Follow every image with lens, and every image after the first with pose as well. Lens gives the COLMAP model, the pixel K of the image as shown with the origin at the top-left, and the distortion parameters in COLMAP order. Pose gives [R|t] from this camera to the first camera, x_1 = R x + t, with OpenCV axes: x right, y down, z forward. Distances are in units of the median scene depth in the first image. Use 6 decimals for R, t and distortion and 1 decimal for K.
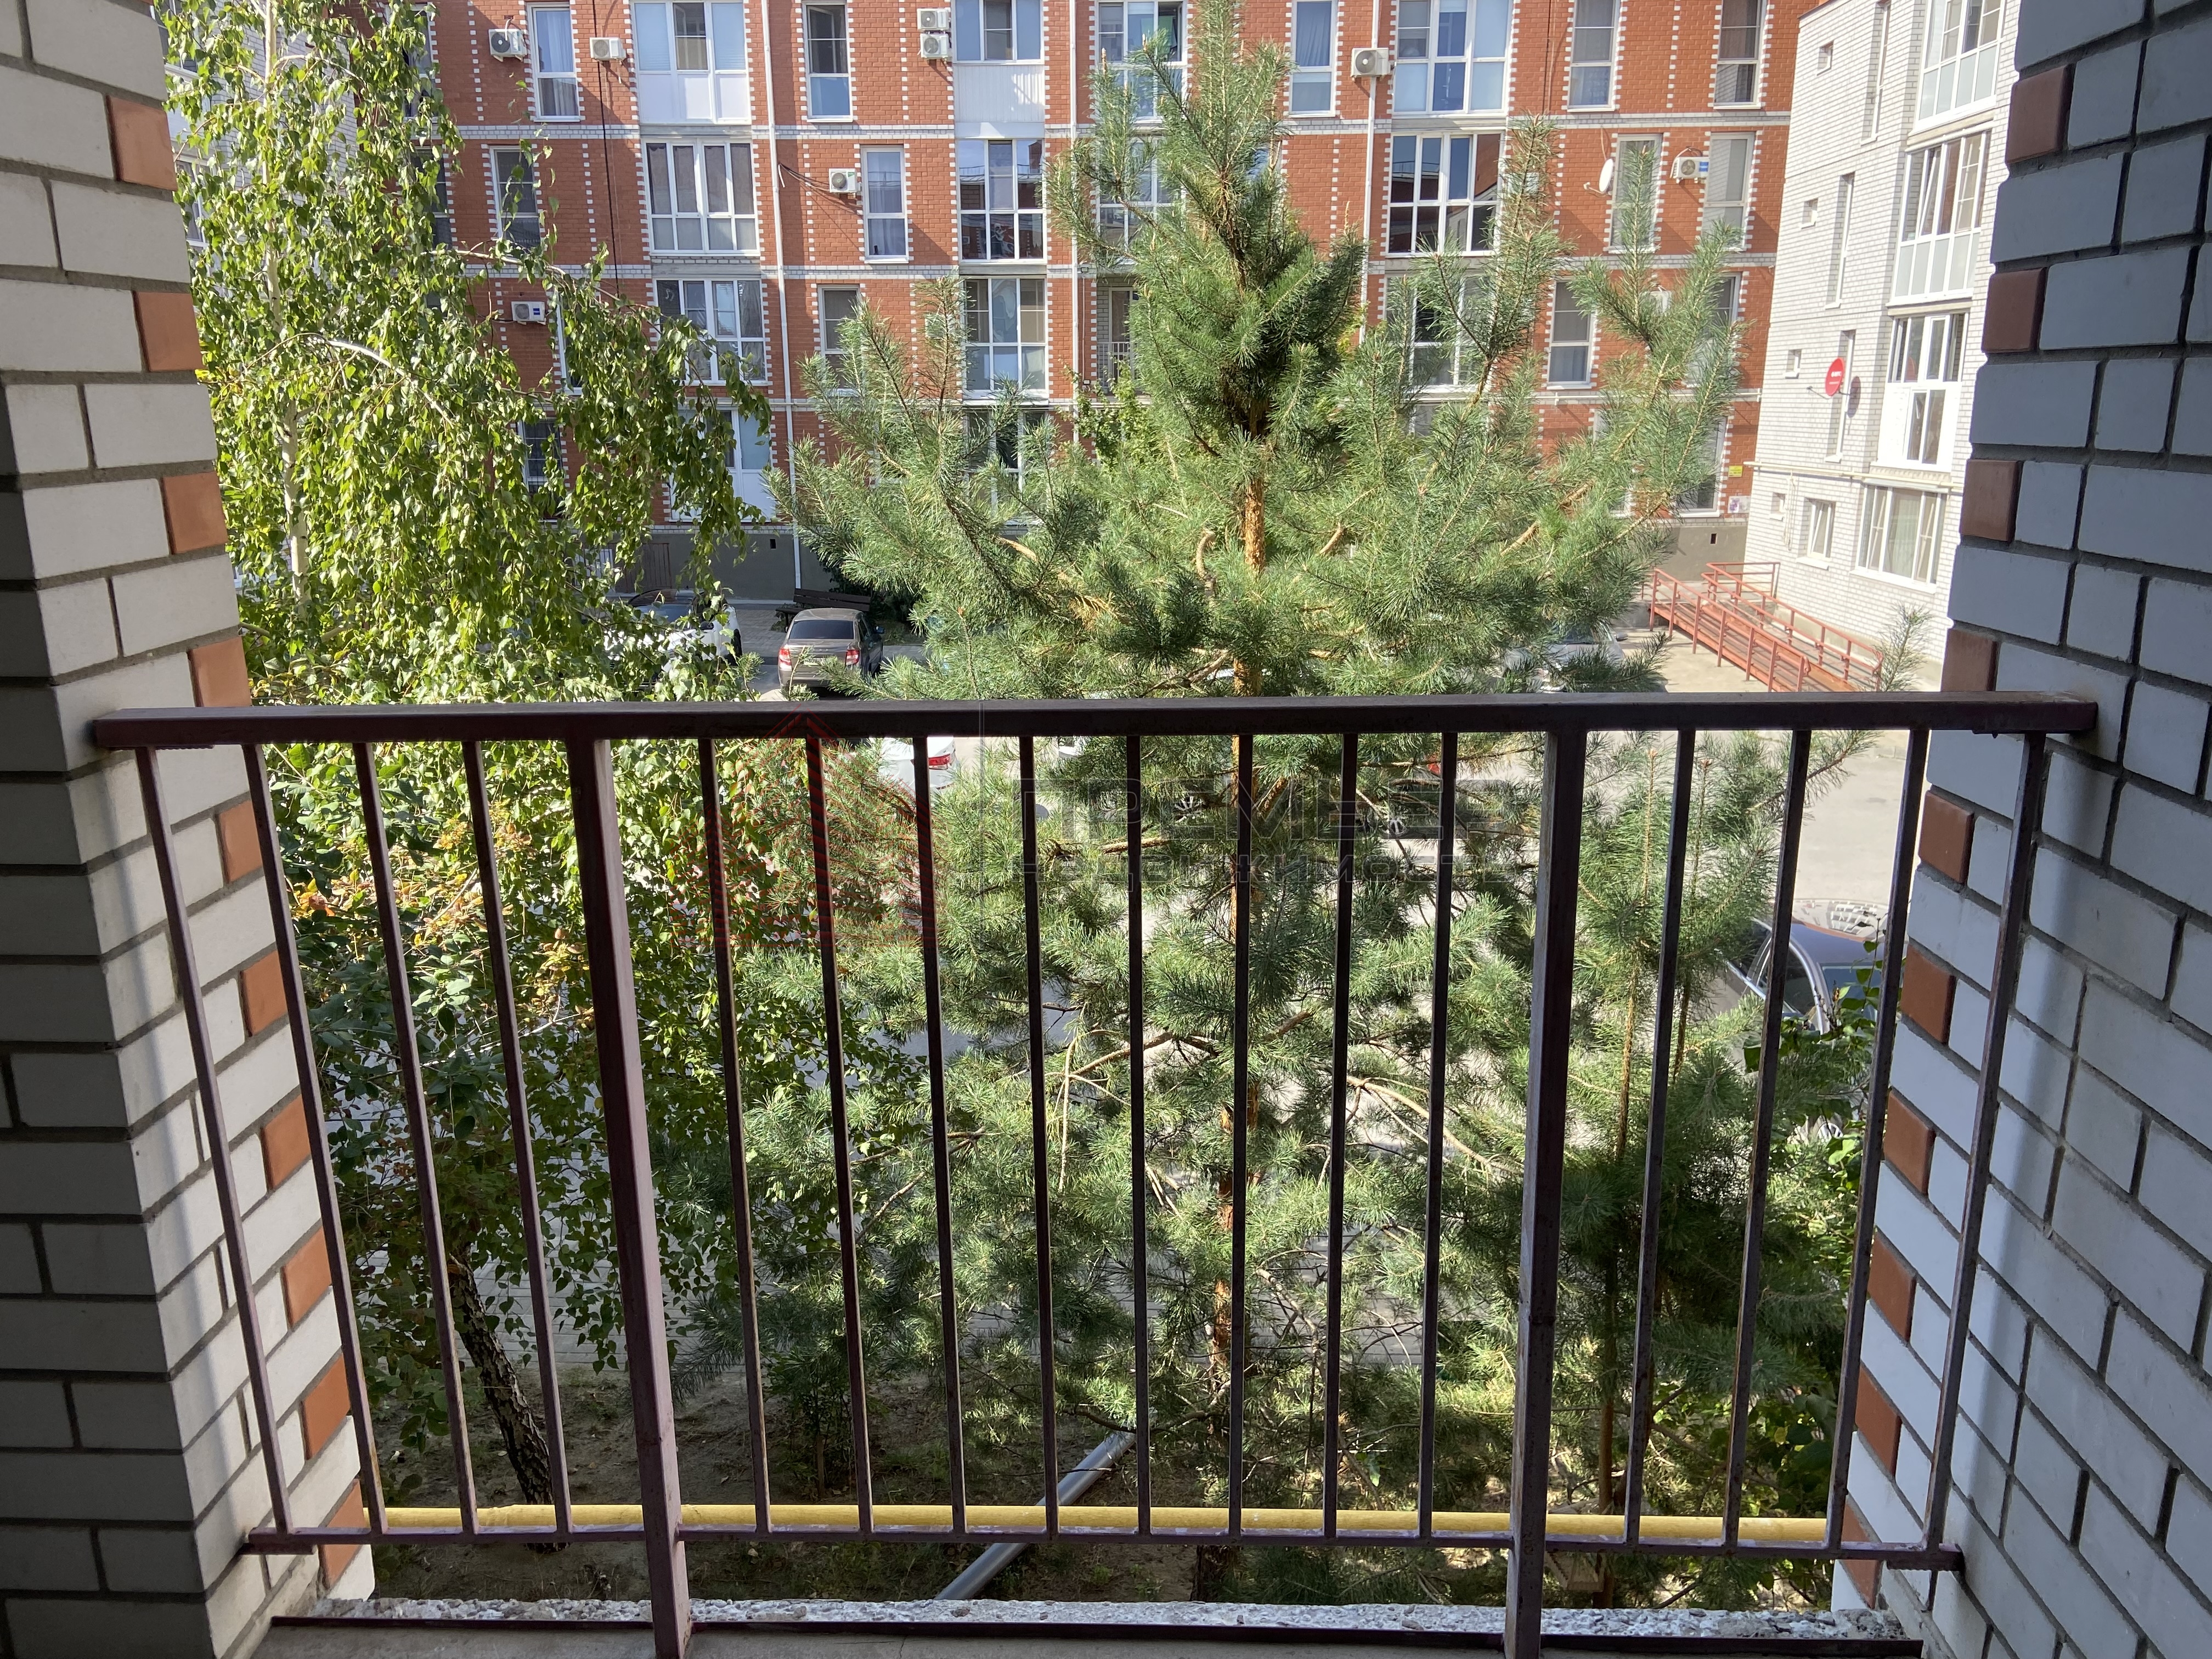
lens RADIAL K [[1670.4, 0, 1099.1], [0, 1670.4, 828.3], [0, 0, 1]] dist [0.038620, -0.057320]
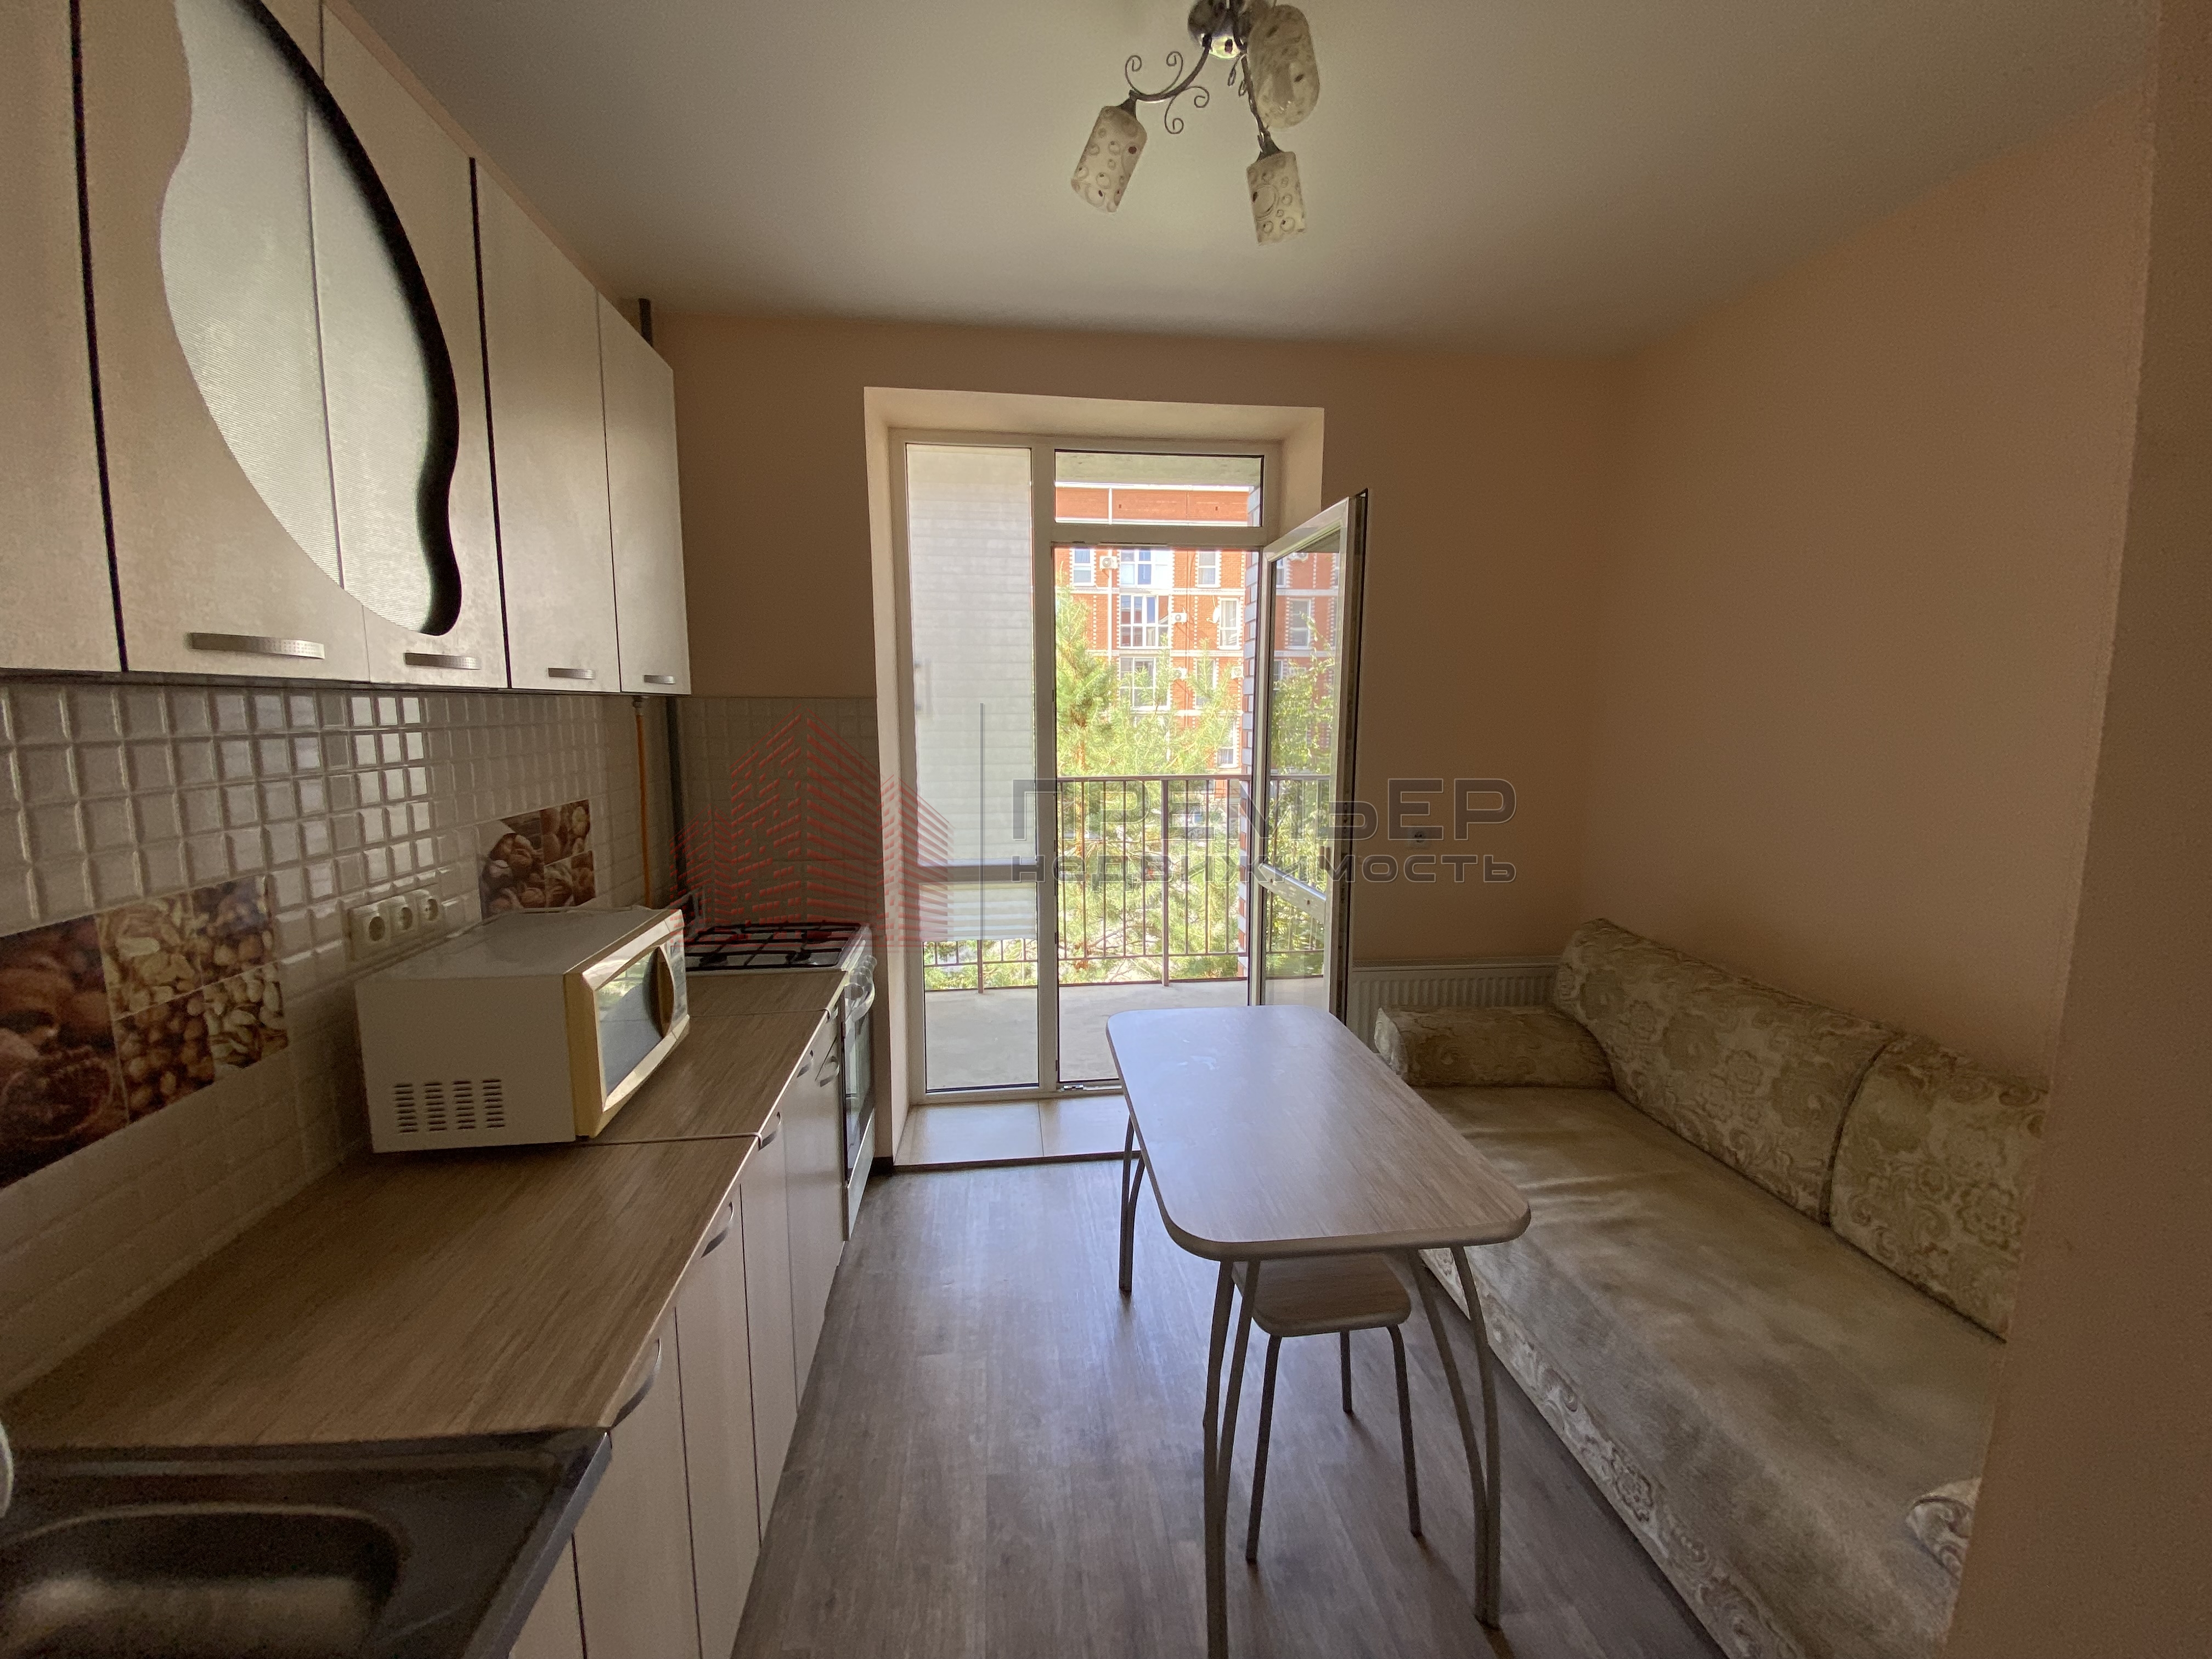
lens RADIAL K [[888.8, 0, 1115.9], [0, 888.8, 816.1], [0, 0, 1]] dist [-0.009150, -0.007884]
pose [[0.987262, -0.010232, 0.158775, -0.019321], [0.031062, 0.991123, -0.129269, 0.024568], [-0.156043, 0.132554, 0.978816, -0.102272]]
